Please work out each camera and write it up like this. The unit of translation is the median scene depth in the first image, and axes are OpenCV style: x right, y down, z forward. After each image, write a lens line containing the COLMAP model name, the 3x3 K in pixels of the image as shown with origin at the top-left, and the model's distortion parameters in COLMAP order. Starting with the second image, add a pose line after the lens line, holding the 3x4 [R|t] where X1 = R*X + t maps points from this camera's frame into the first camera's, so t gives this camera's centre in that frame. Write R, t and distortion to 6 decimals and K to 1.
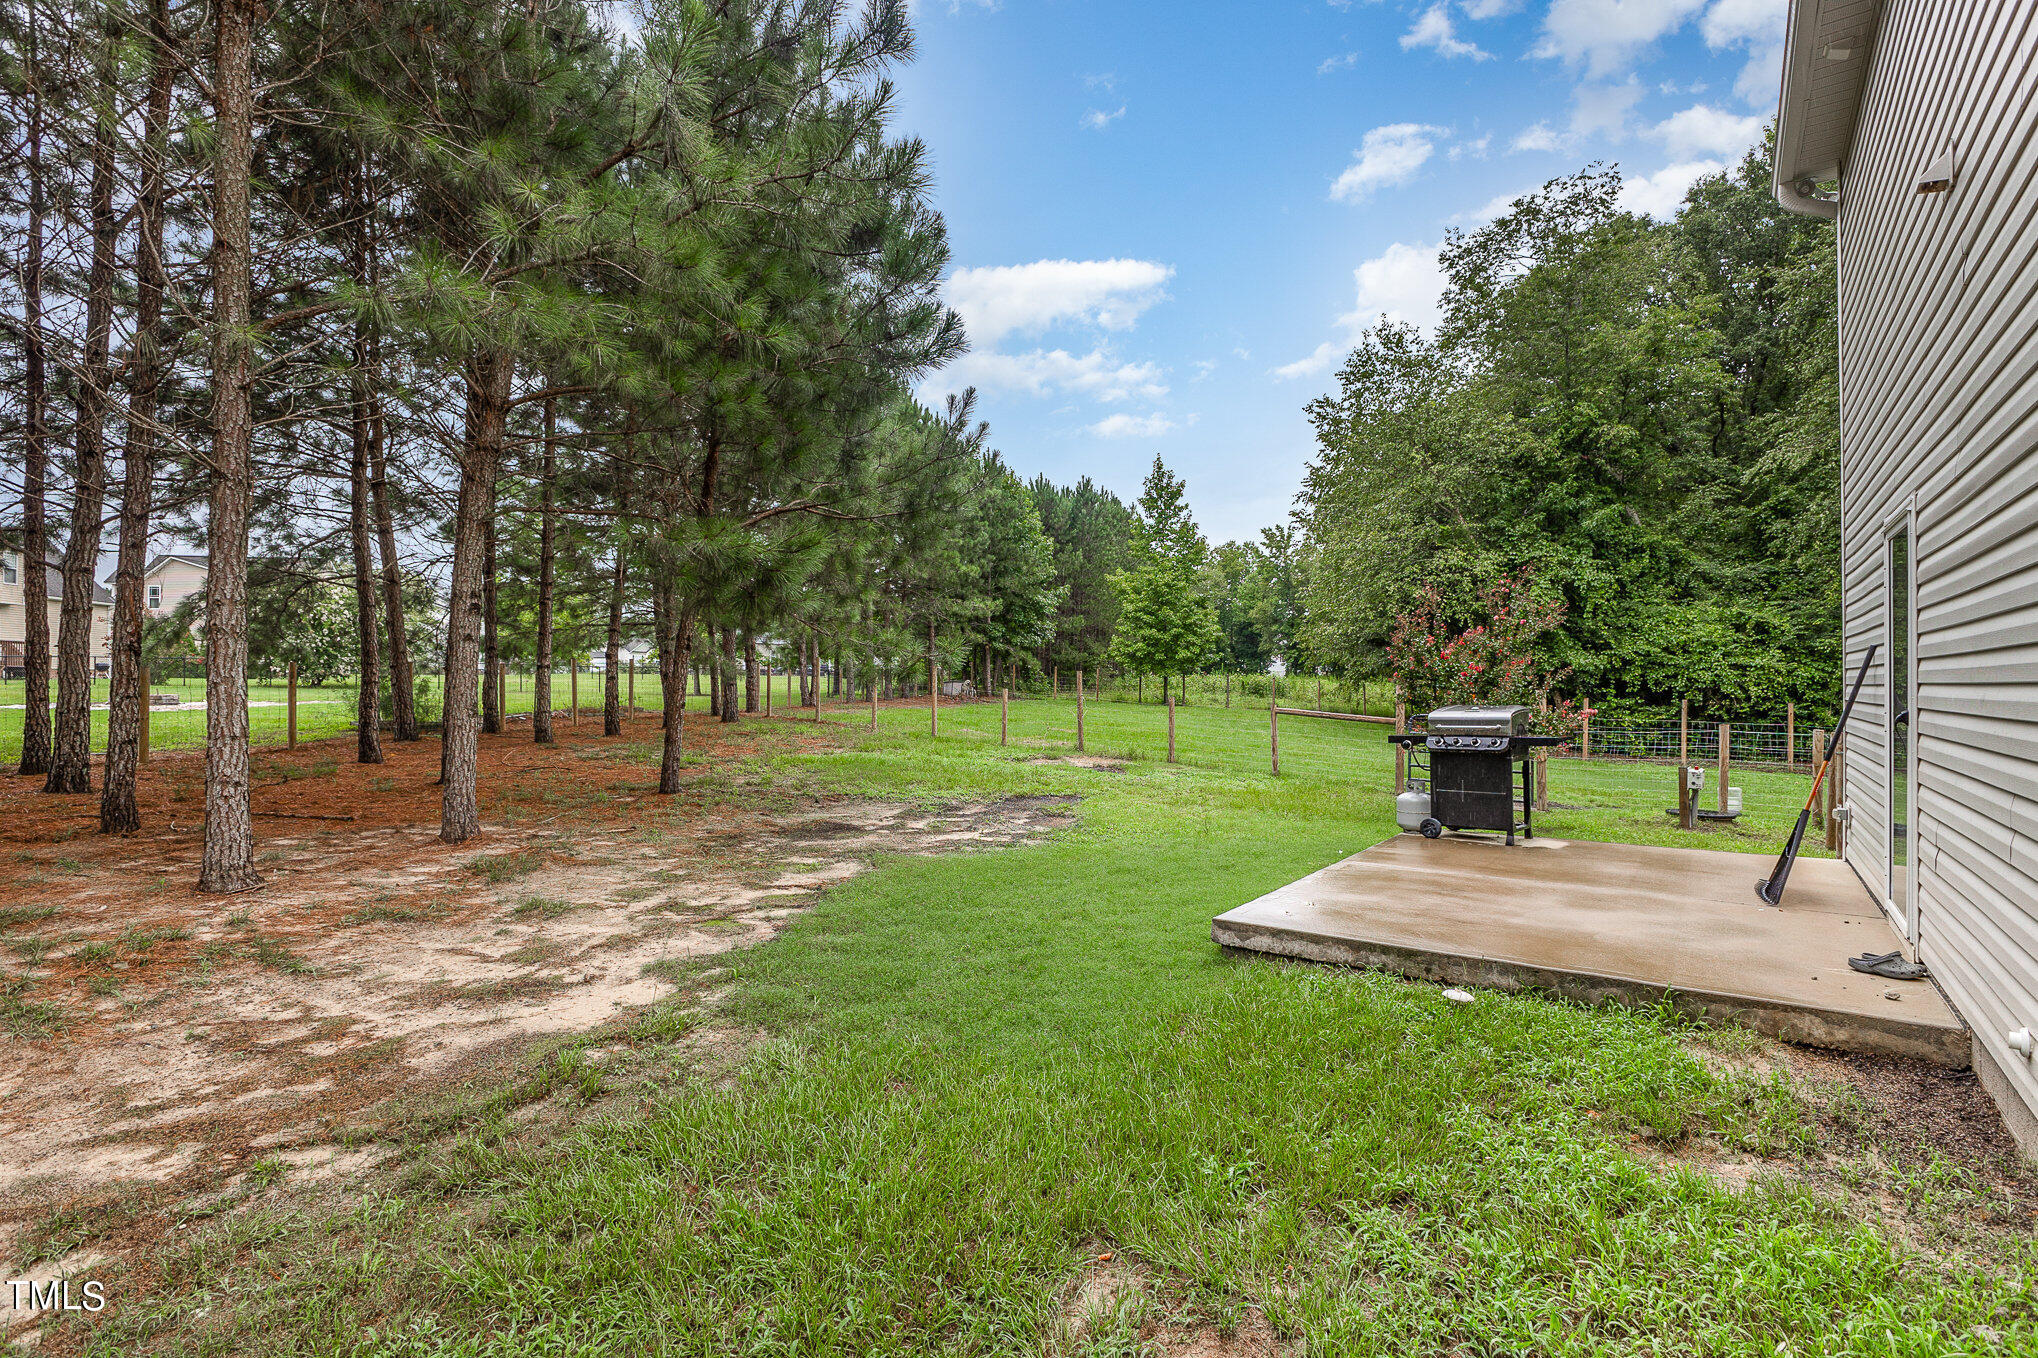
lens RADIAL K [[953.9, 0, 1019.0], [0, 953.9, 679.0], [0, 0, 1]] dist [-0.003020, -0.000598]
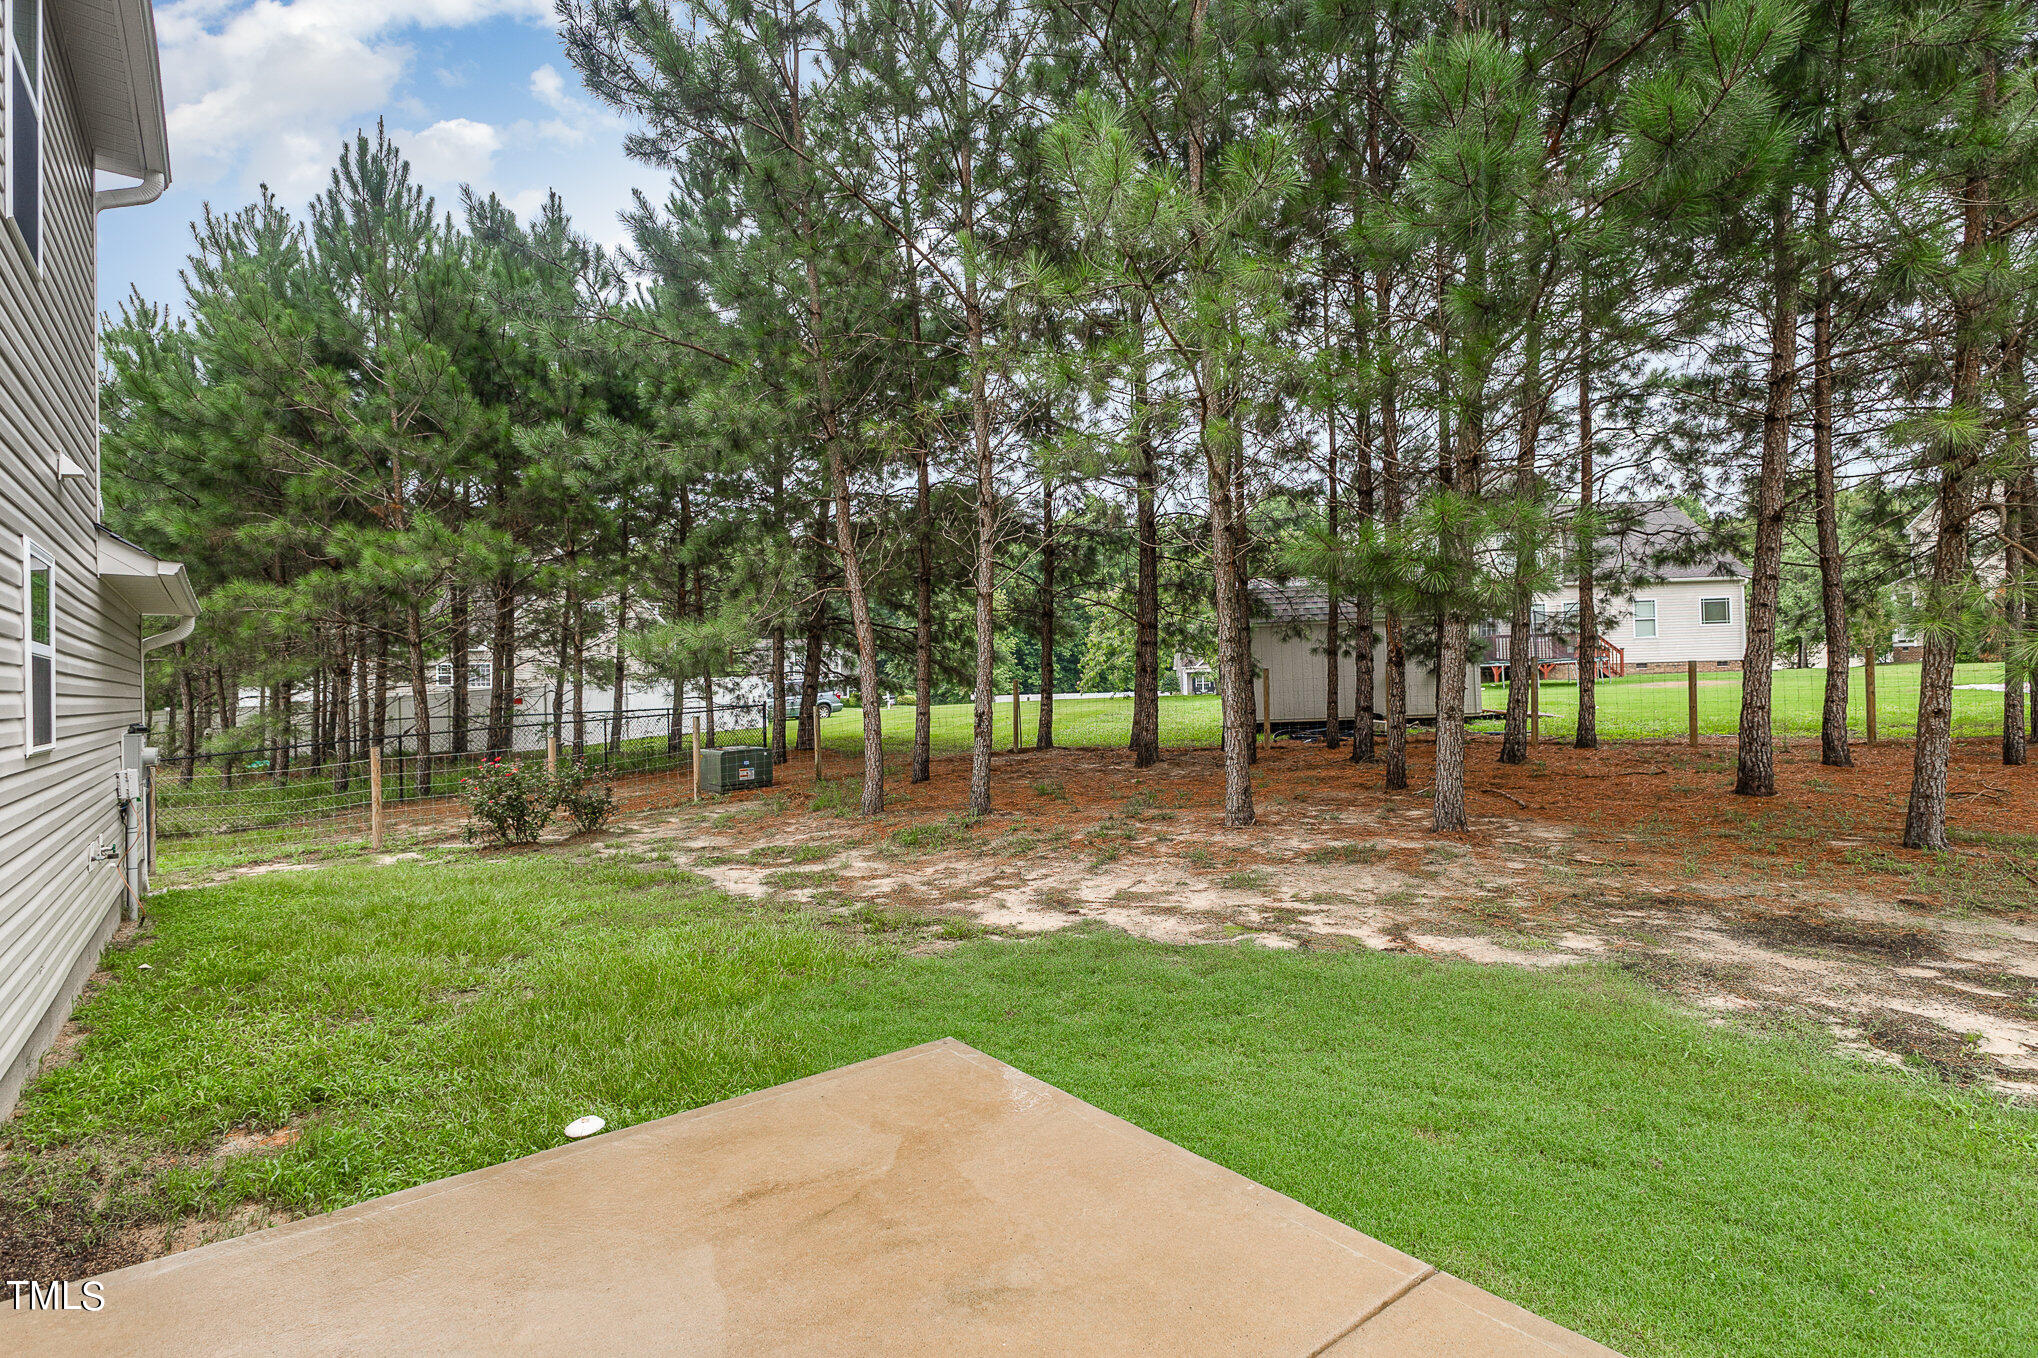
lens RADIAL K [[978.6, 0, 1019.0], [0, 978.6, 679.0], [0, 0, 1]] dist [0.003783, -0.000129]
pose [[-0.261946, 0.002363, -0.965080, 0.974969], [0.031177, 0.999496, -0.006015, -0.021608], [0.964579, -0.031664, -0.261887, 1.338946]]
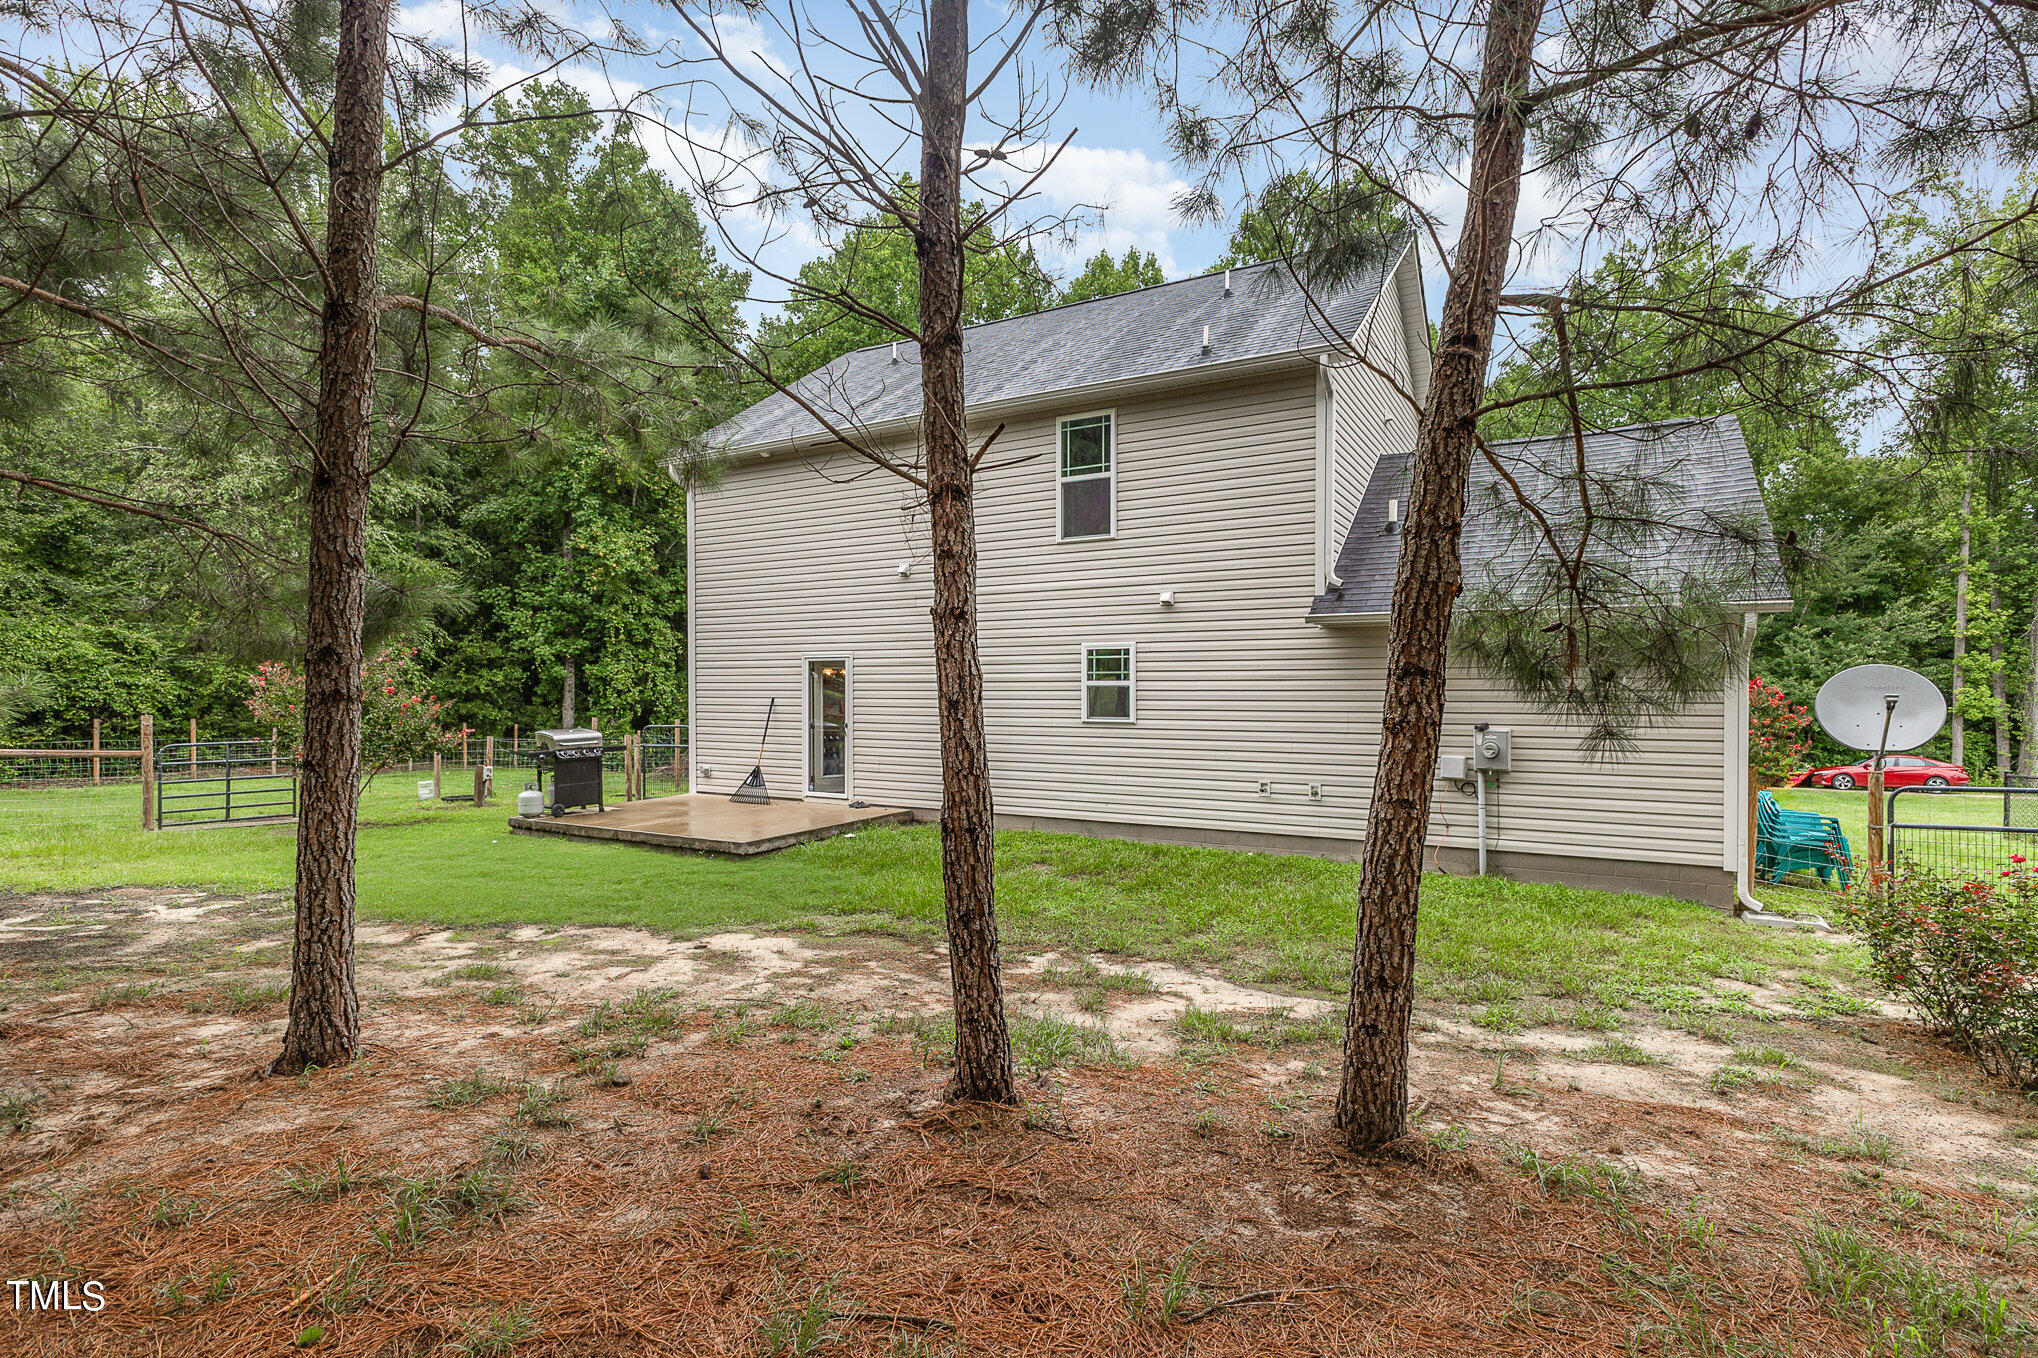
lens RADIAL K [[980.9, 0, 1027.9], [0, 980.9, 712.7], [0, 0, 1]] dist [0.001423, -0.000126]
pose [[-0.114499, -0.025542, 0.993095, -1.974820], [-0.005586, 0.999670, 0.025067, -0.073442], [-0.993408, -0.002677, -0.114604, 0.696188]]
